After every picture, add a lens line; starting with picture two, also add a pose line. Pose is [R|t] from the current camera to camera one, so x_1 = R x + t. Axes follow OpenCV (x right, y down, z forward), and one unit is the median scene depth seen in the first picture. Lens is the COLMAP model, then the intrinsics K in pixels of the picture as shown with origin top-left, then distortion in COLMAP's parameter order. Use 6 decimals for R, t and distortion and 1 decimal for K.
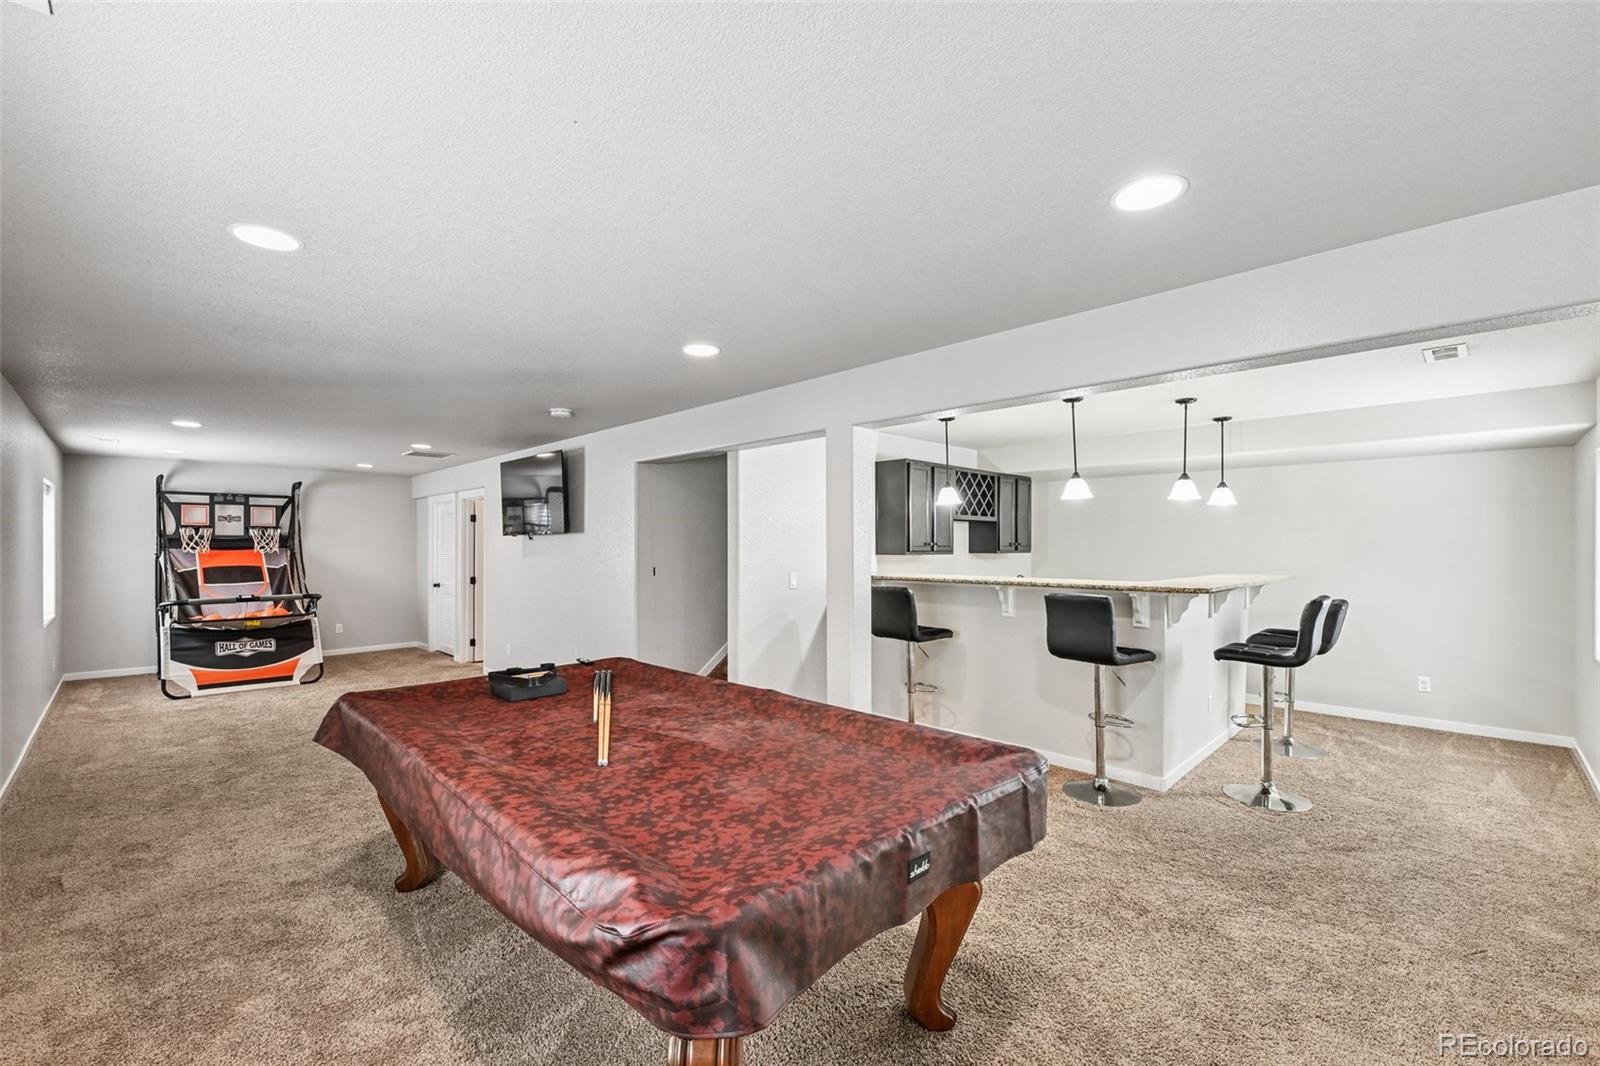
lens RADIAL K [[669.6, 0, 798.8], [0, 669.6, 537.4], [0, 0, 1]] dist [-0.002328, 0.000249]
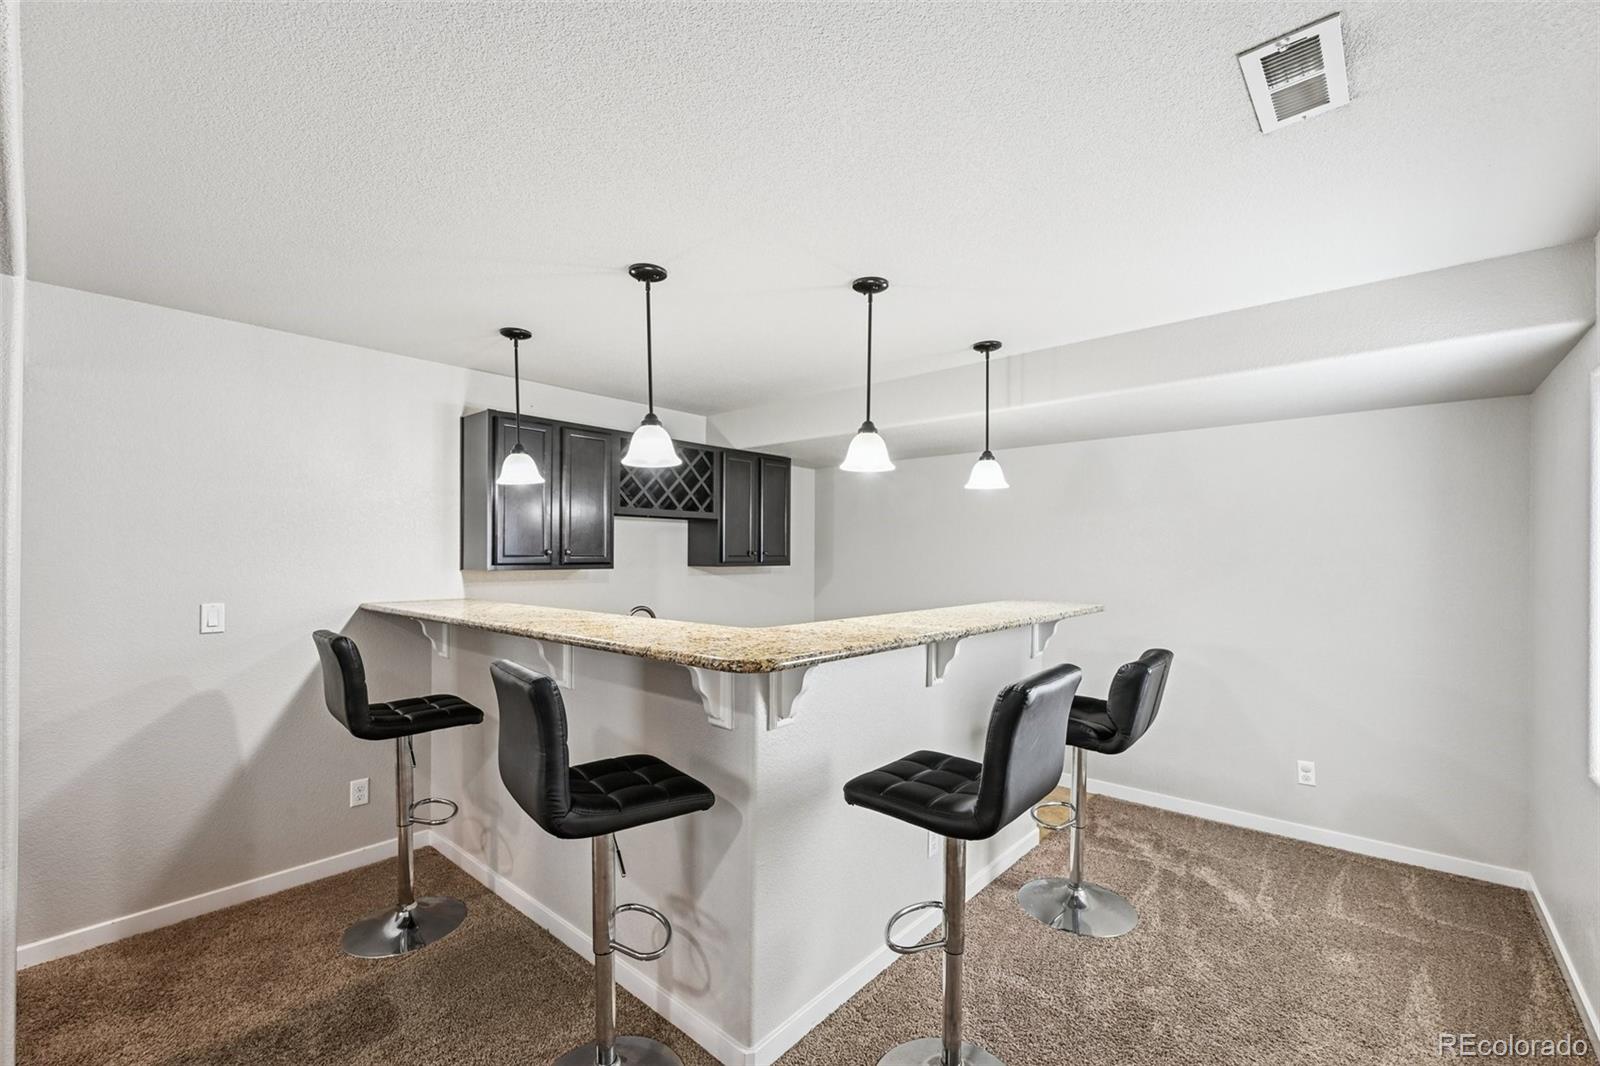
lens RADIAL K [[669.6, 0, 801.2], [0, 669.6, 542.6], [0, 0, 1]] dist [-0.002328, 0.000249]
pose [[0.997595, 0.004941, 0.069136, 0.424787], [-0.004527, 0.999971, -0.006136, 0.004322], [-0.069164, 0.005808, 0.997588, 0.409011]]
